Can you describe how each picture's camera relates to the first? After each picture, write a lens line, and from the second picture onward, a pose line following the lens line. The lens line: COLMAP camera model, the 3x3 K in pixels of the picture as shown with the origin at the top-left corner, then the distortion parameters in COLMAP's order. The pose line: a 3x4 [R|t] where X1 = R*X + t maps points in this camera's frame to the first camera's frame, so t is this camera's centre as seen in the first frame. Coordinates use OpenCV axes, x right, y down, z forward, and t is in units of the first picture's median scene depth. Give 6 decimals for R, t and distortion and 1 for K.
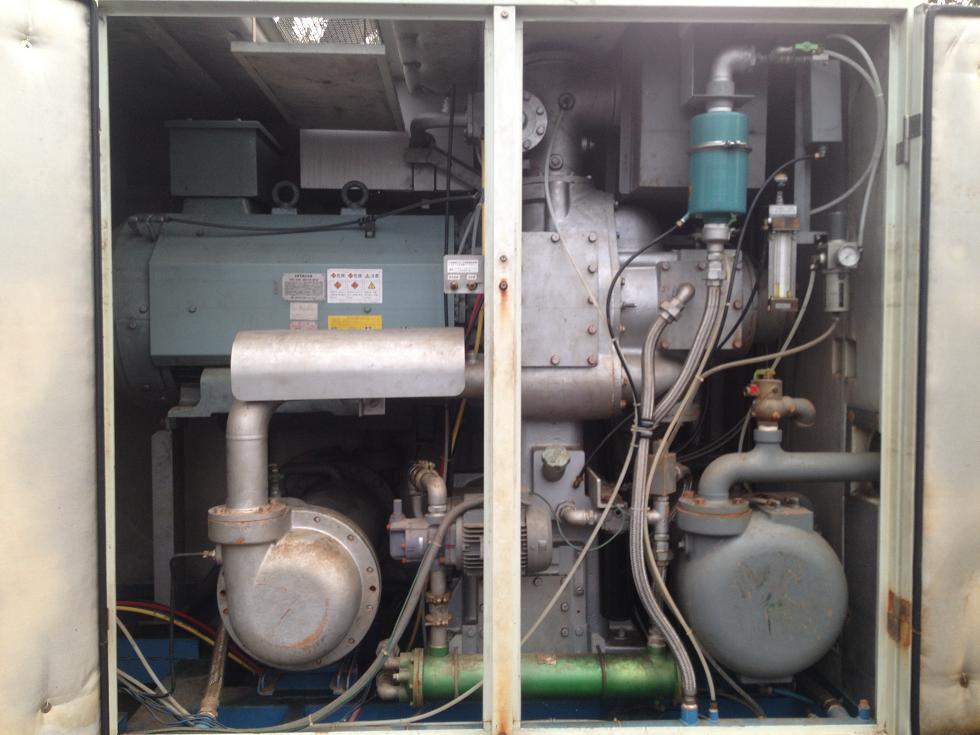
lens RADIAL K [[1006.8, 0, 490.0], [0, 1006.8, 367.5], [0, 0, 1]] dist [0.194692, -0.437462]
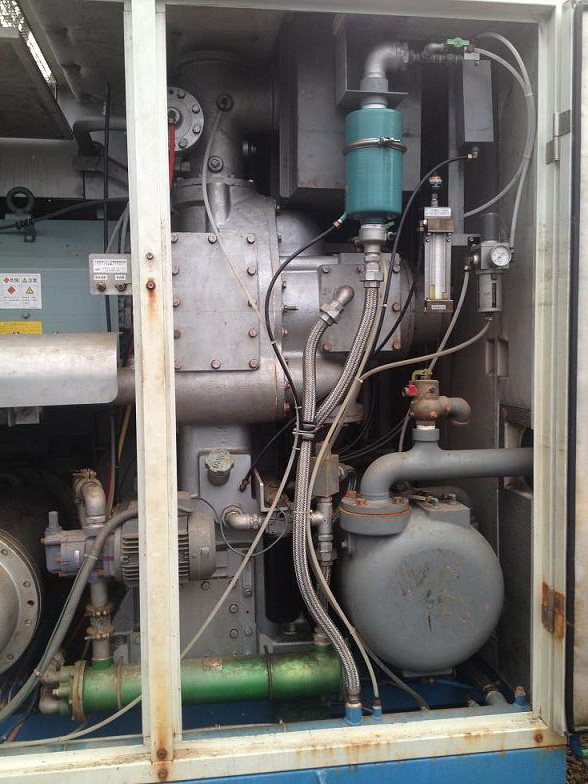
lens RADIAL K [[805.4, 0, 294.0], [0, 805.4, 392.0], [0, 0, 1]] dist [0.194692, -0.437462]
pose [[0.995324, -0.019647, 0.094569, 0.065488], [0.017419, 0.999552, 0.024335, 0.002000], [-0.095004, -0.022574, 0.995221, 0.207432]]
